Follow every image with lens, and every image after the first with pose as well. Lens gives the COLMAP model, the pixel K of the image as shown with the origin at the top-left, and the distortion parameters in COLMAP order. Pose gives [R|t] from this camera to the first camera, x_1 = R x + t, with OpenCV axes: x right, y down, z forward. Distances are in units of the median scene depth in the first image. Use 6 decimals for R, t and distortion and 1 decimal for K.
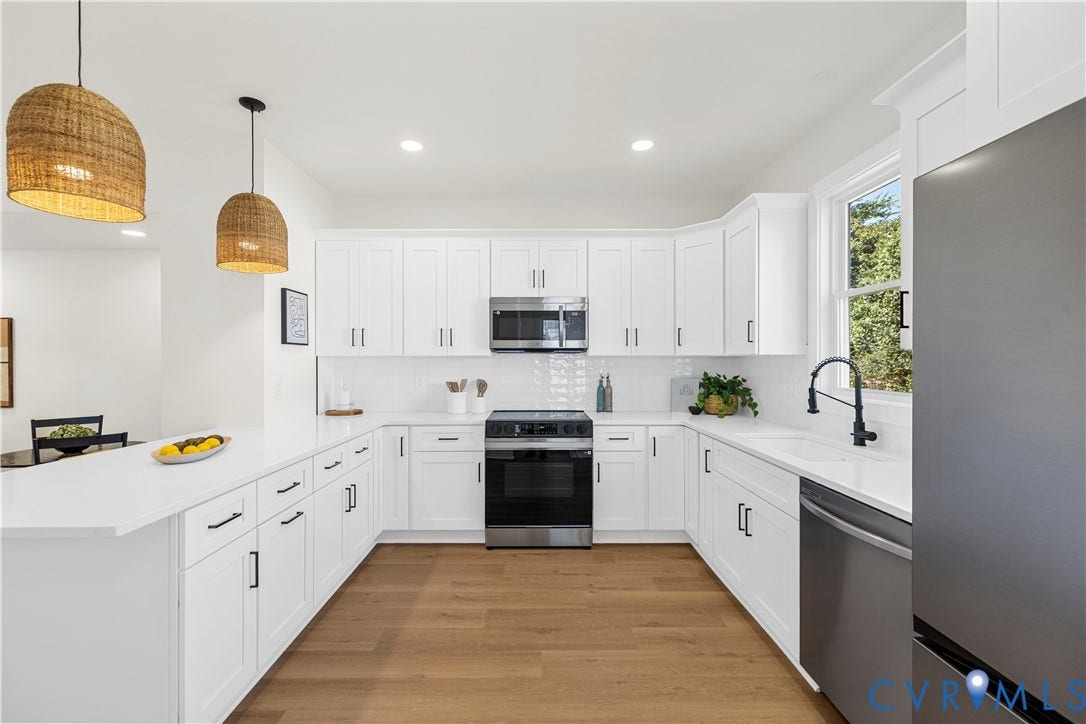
lens RADIAL K [[457.1, 0, 540.1], [0, 457.1, 361.7], [0, 0, 1]] dist [0.001668, -0.000339]
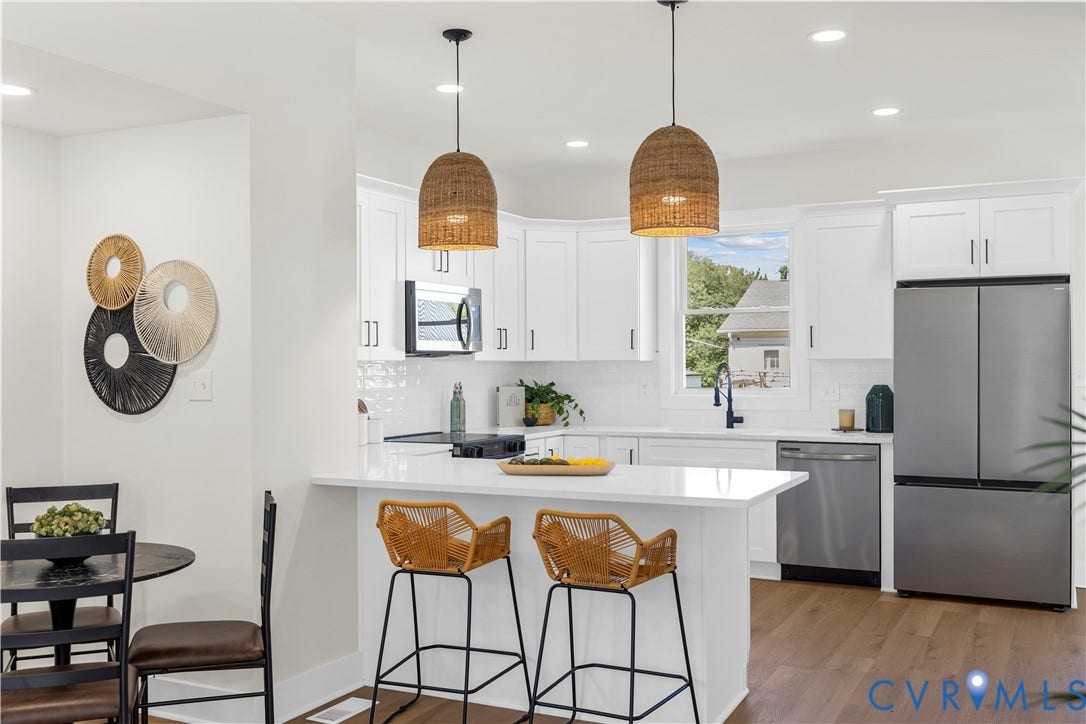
lens RADIAL K [[1045.3, 0, 547.1], [0, 1045.3, 363.5], [0, 0, 1]] dist [0.001140, 0.000000]
pose [[0.442087, -0.001319, 0.896971, -1.625824], [0.003356, 0.999994, -0.000184, -0.007857], [-0.896966, 0.003091, 0.442089, 0.076205]]
